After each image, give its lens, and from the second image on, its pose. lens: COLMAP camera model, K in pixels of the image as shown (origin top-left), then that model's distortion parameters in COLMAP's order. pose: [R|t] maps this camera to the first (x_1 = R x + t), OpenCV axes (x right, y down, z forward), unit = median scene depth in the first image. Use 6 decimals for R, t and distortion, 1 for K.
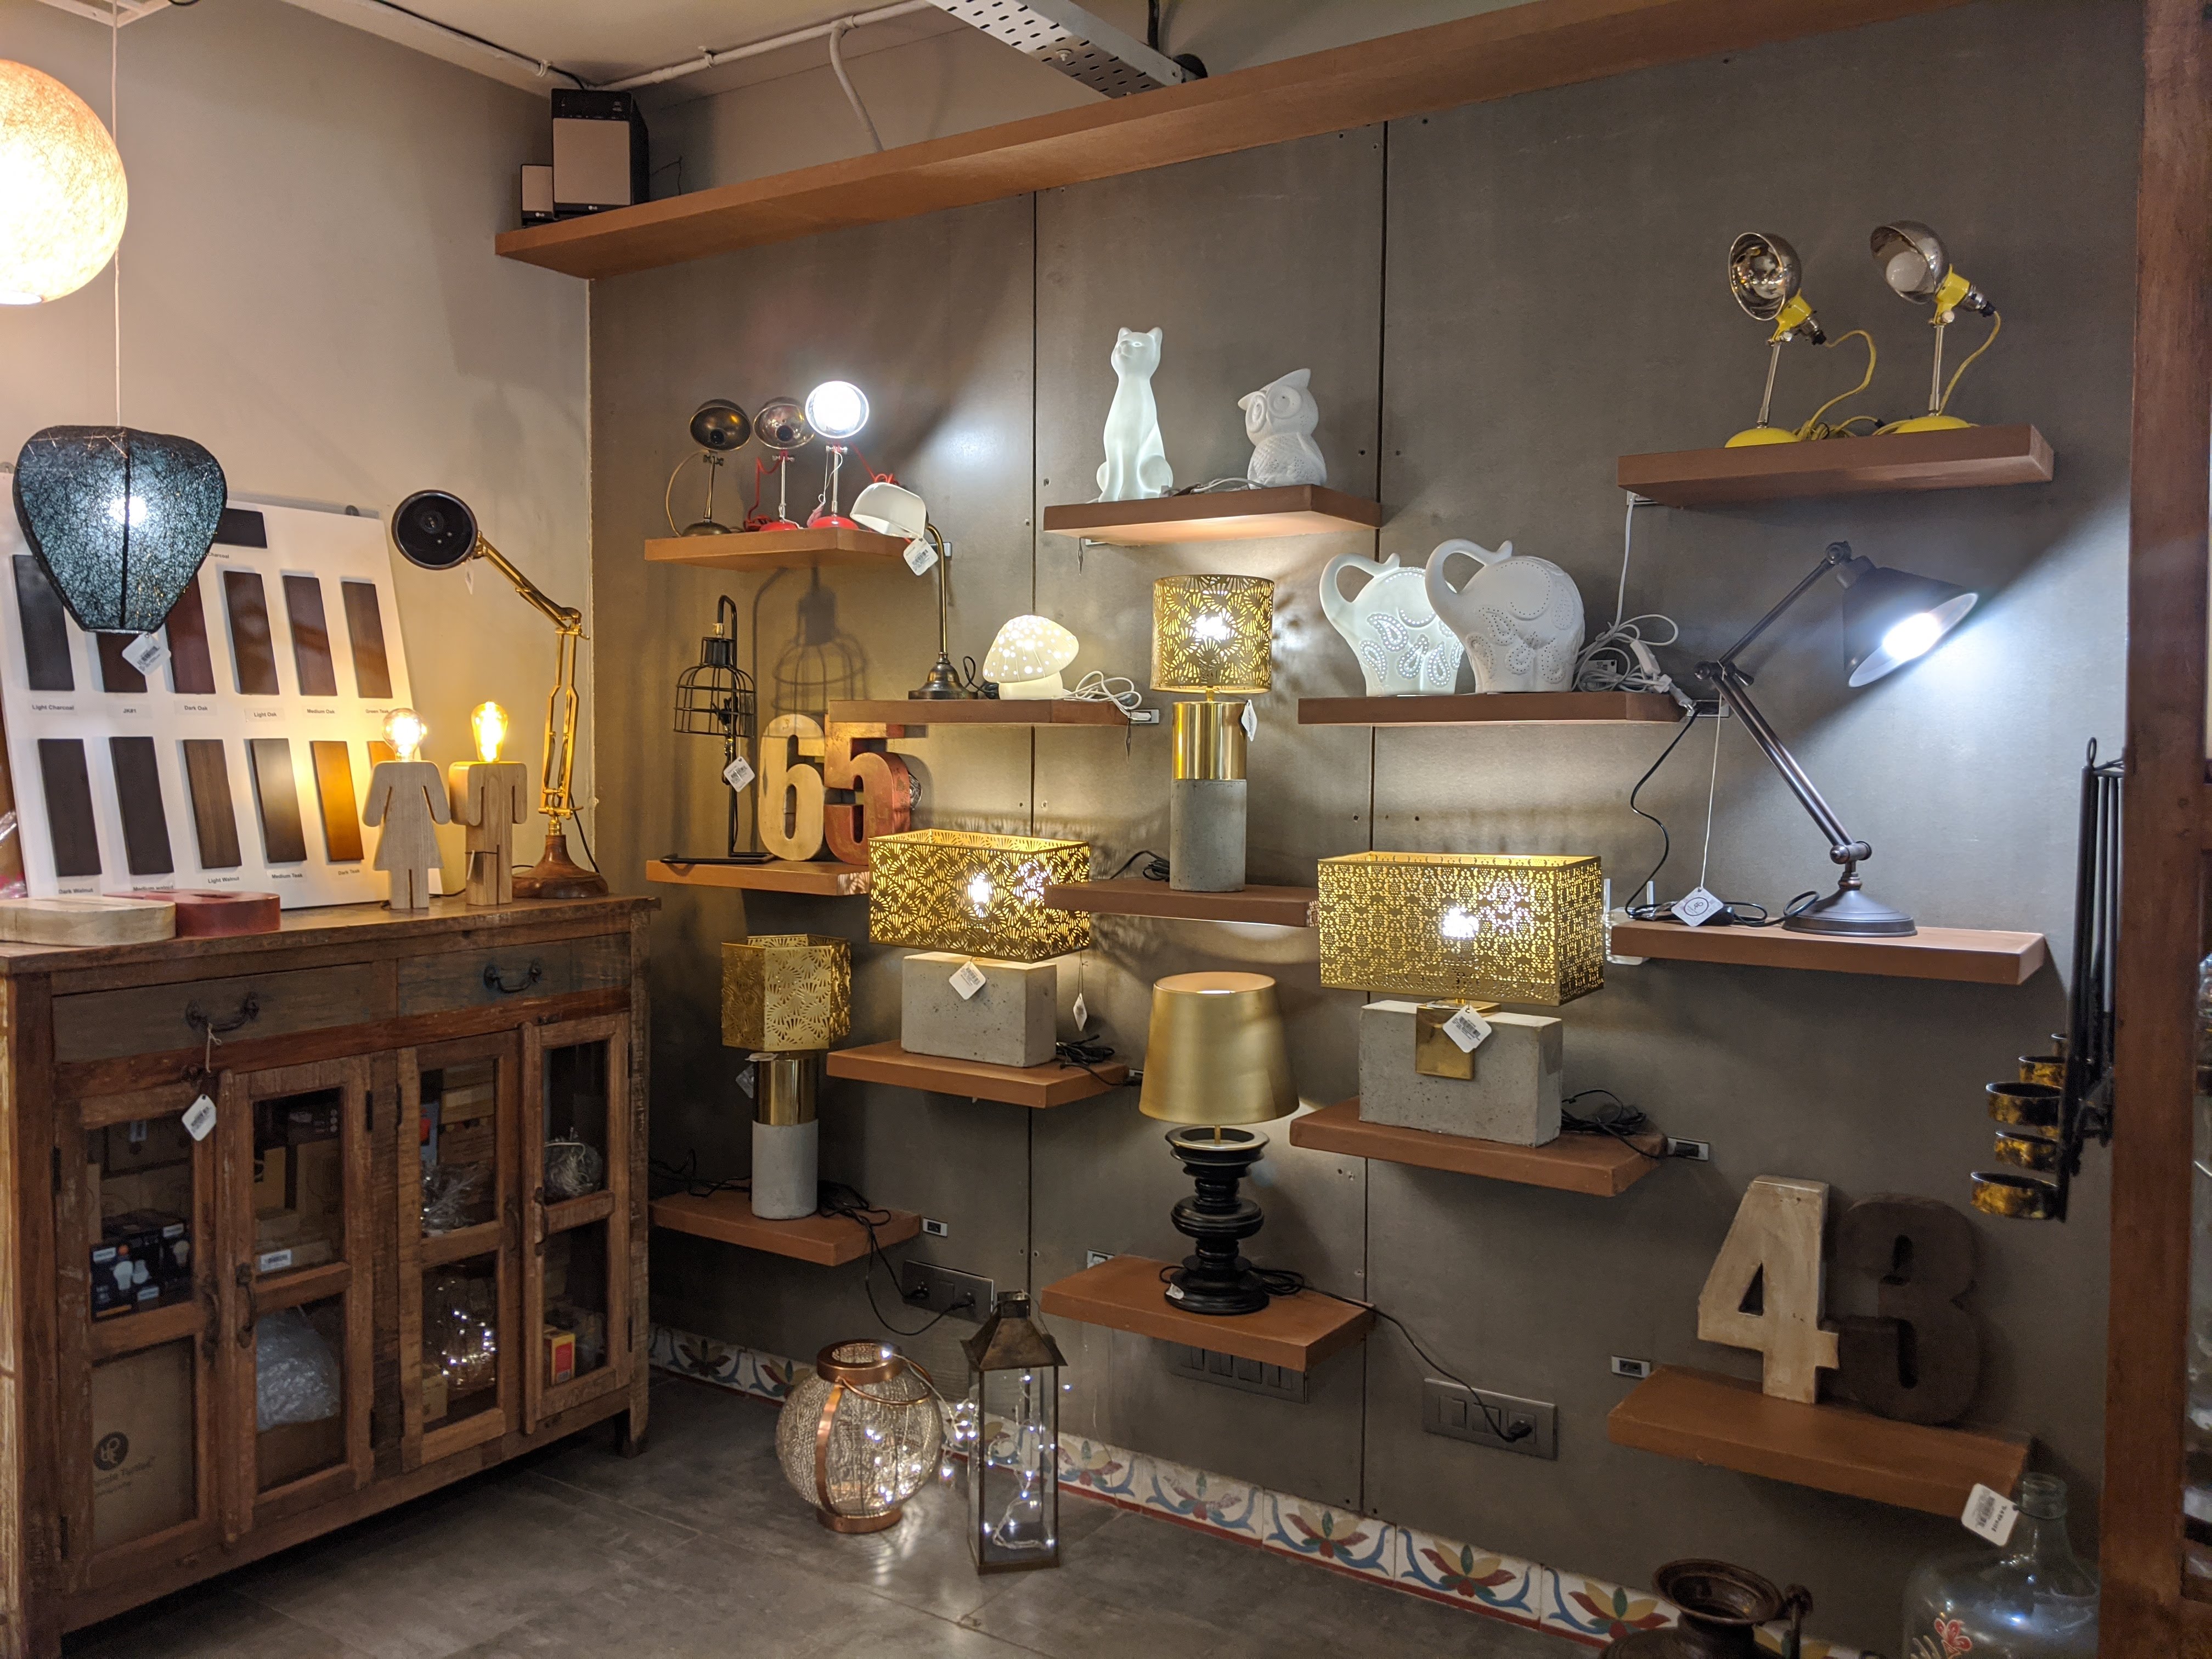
lens RADIAL K [[1776.3, 0, 1106.0], [0, 1776.3, 829.5], [0, 0, 1]] dist [0.137153, -0.218390]
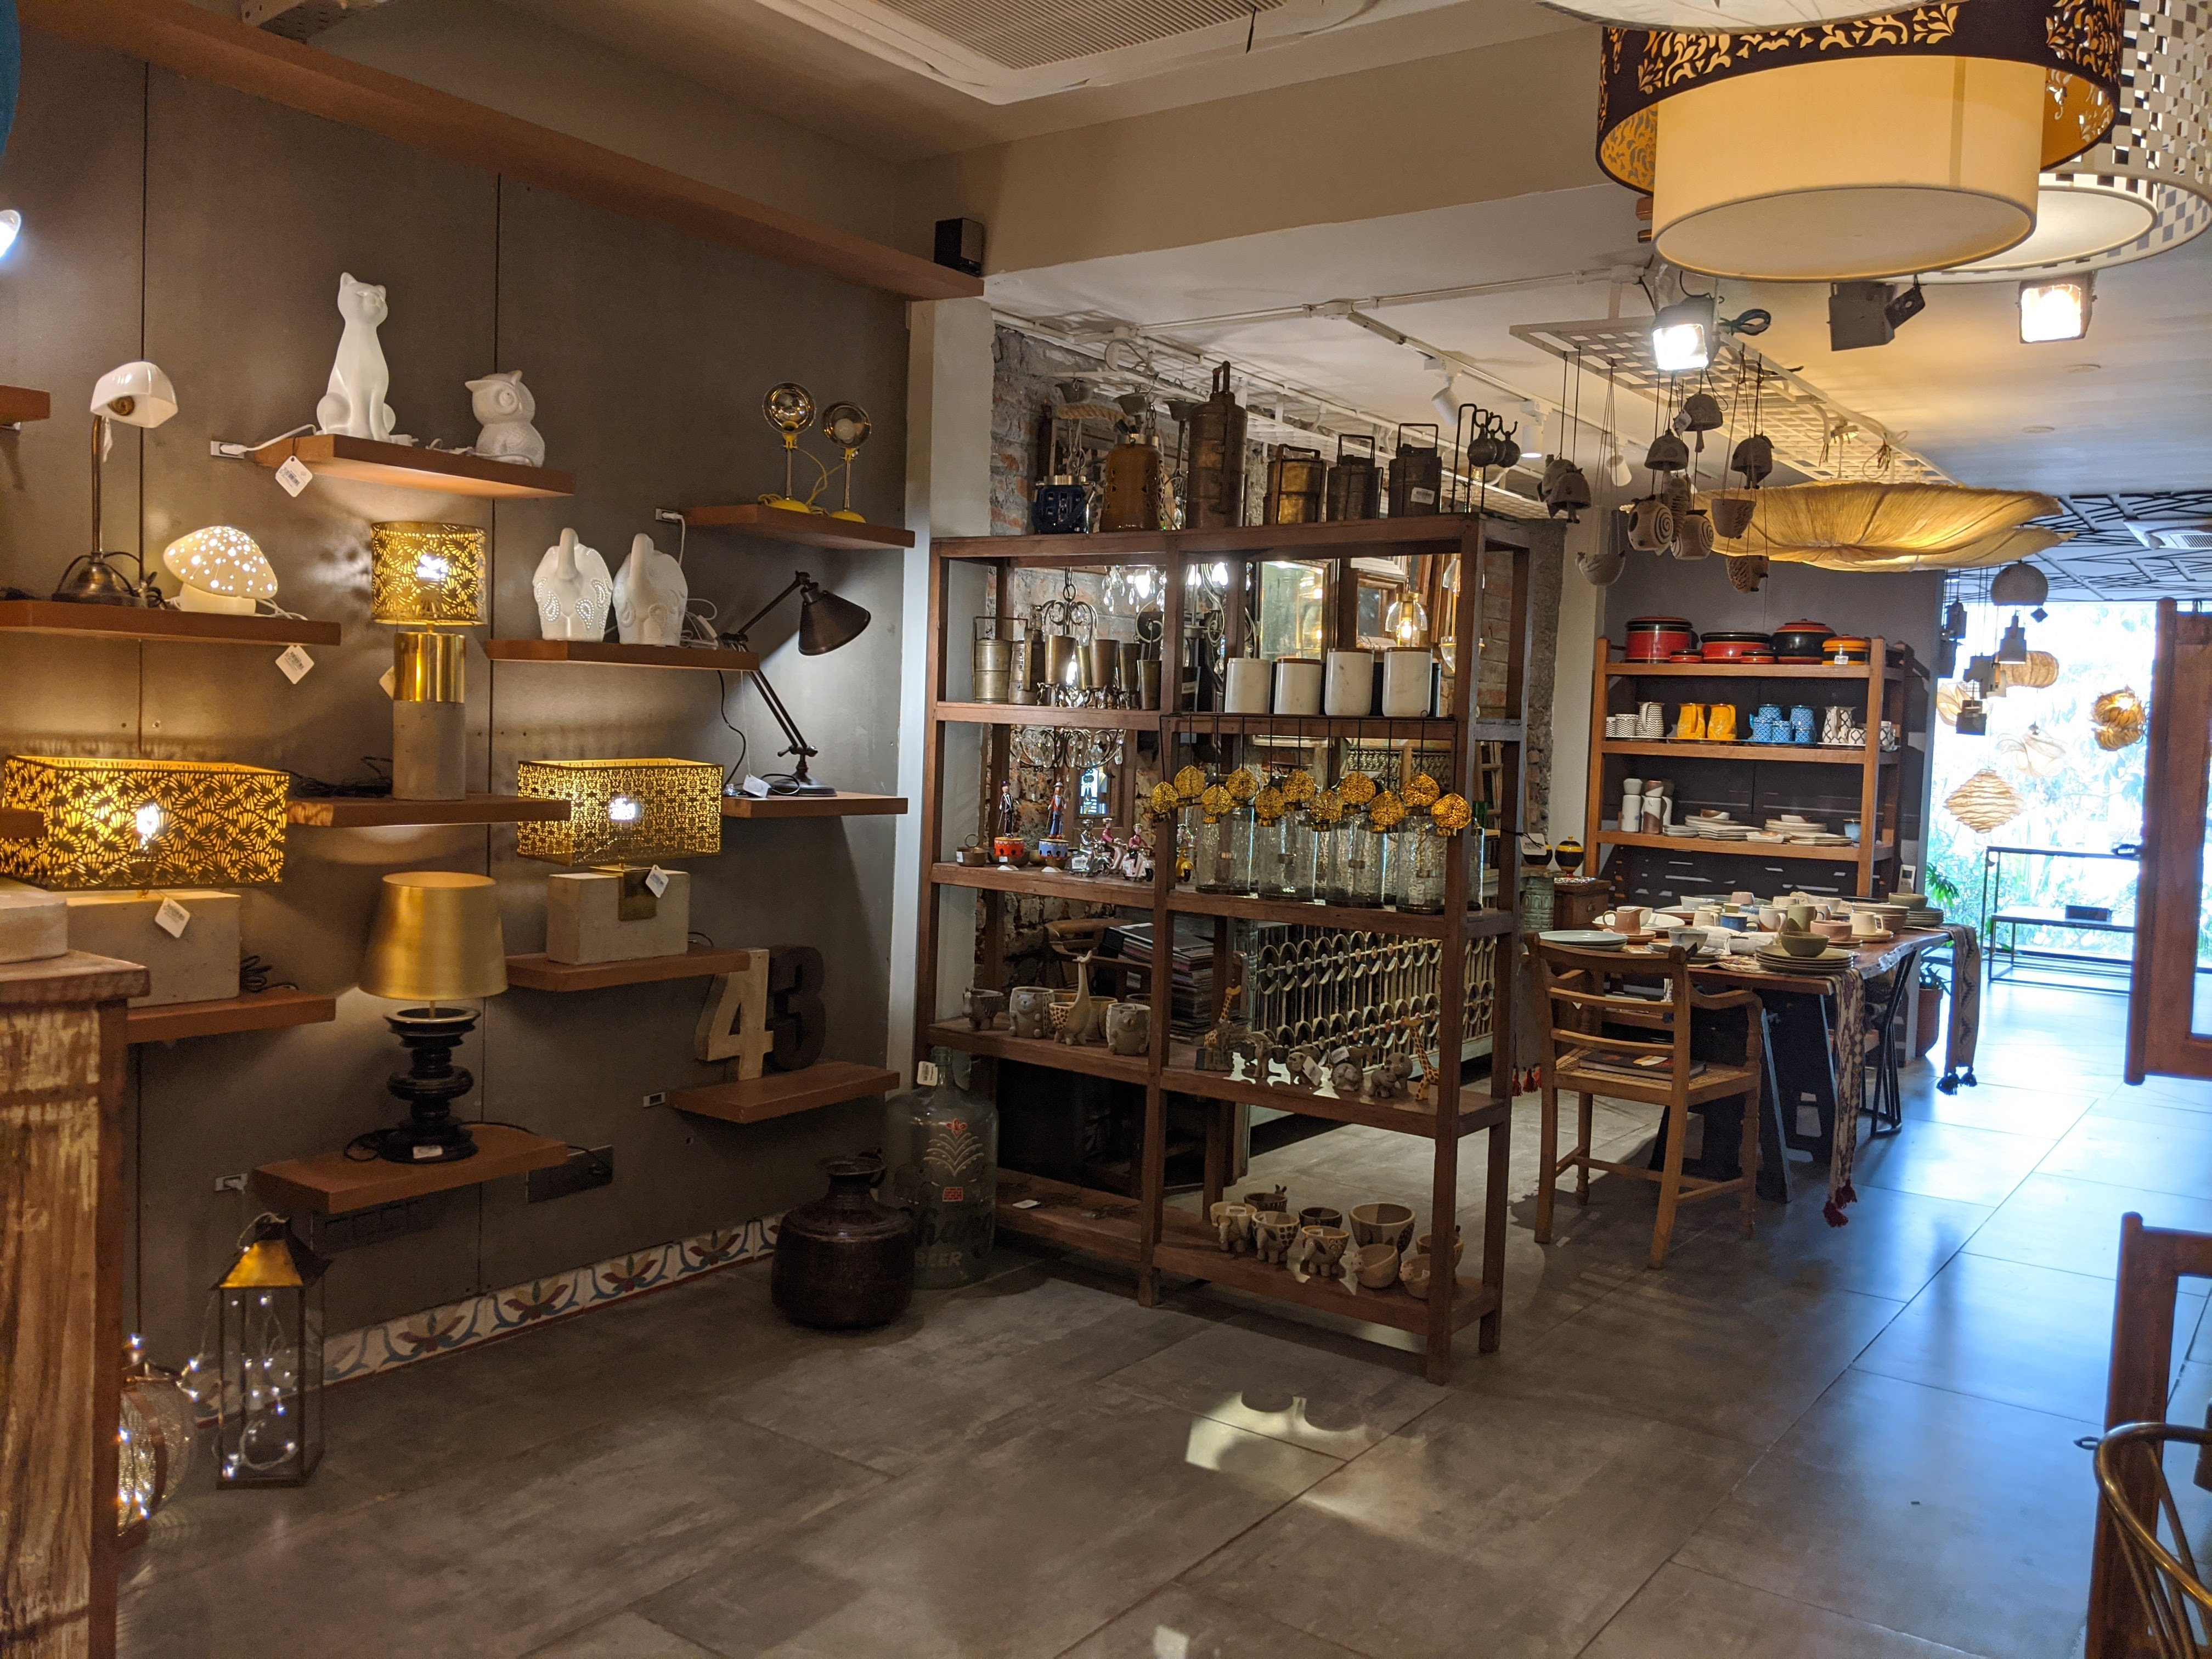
lens RADIAL K [[1776.3, 0, 1106.0], [0, 1776.3, 829.5], [0, 0, 1]] dist [0.137153, -0.218390]
pose [[0.046907, -0.068528, 0.996546, -1.113290], [0.011904, 0.997612, 0.068041, -0.020967], [-0.998828, 0.008671, 0.047610, 0.533201]]
